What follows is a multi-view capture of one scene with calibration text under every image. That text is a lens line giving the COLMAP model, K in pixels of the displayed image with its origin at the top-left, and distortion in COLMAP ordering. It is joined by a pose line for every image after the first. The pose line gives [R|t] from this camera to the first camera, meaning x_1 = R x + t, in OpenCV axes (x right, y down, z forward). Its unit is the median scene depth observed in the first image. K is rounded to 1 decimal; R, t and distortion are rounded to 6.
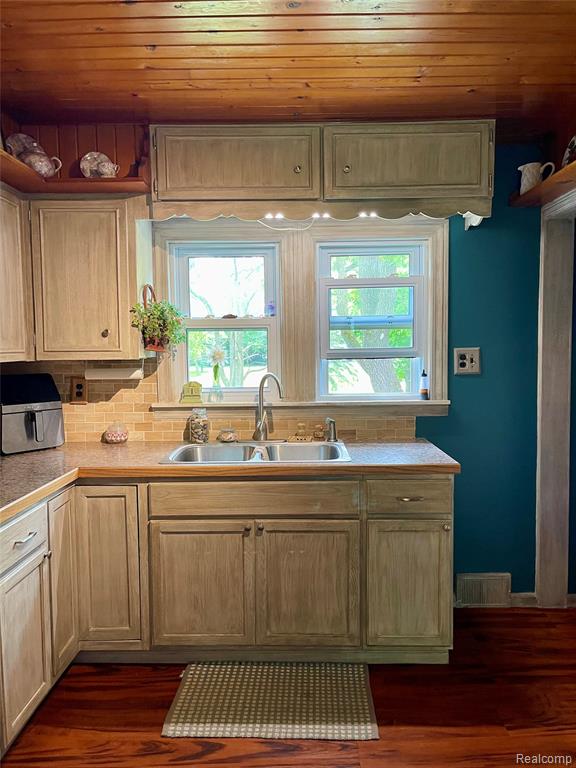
lens RADIAL K [[580.2, 0, 288.0], [0, 580.2, 384.0], [0, 0, 1]] dist [0.095386, -0.111736]
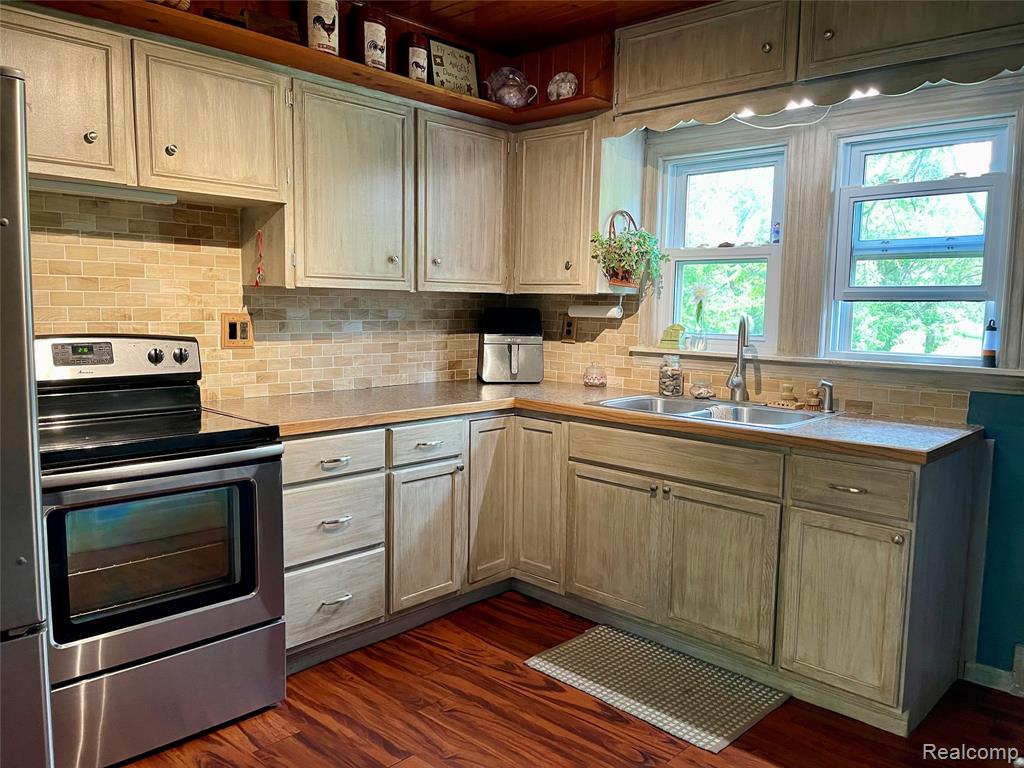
lens RADIAL K [[773.6, 0, 514.0], [0, 773.6, 388.3], [0, 0, 1]] dist [0.095386, -0.111736]
pose [[0.742869, 0.099289, -0.662033, 0.501414], [-0.072761, 0.995057, 0.067589, 0.035018], [0.665471, -0.002040, 0.746421, 0.000349]]
